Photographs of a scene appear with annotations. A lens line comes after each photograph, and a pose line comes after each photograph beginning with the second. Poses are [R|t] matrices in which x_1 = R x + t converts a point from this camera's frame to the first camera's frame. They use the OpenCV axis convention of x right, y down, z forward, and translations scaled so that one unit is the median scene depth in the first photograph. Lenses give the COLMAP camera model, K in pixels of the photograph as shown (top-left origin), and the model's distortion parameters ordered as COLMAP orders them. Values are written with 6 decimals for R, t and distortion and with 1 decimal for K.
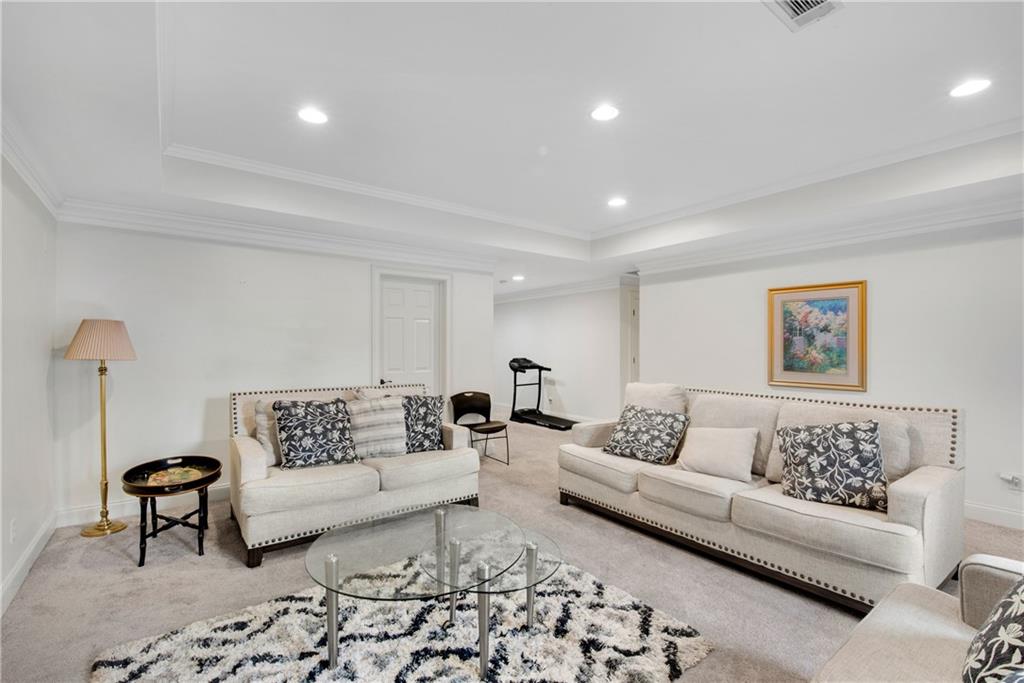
lens RADIAL K [[461.3, 0, 511.3], [0, 461.3, 345.0], [0, 0, 1]] dist [-0.000066, -0.000036]
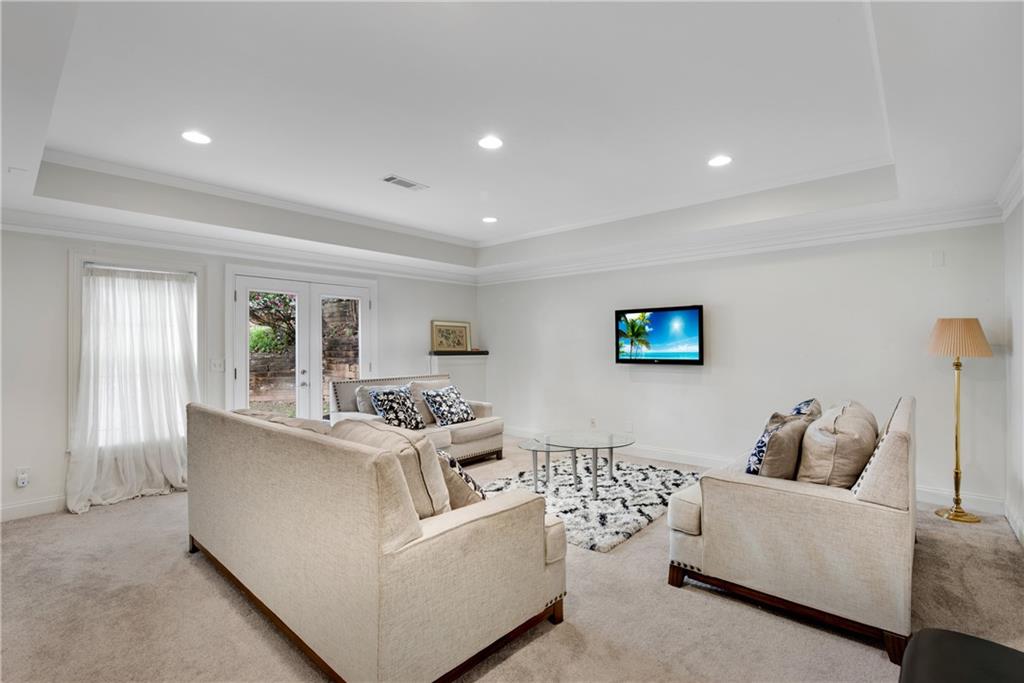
lens RADIAL K [[461.3, 0, 512.7], [0, 461.3, 343.7], [0, 0, 1]] dist [-0.000066, -0.000036]
pose [[-0.980466, 0.011036, -0.196379, 0.488110], [0.011718, 0.999929, -0.002313, -0.009330], [0.196340, -0.004569, -0.980525, 2.761138]]
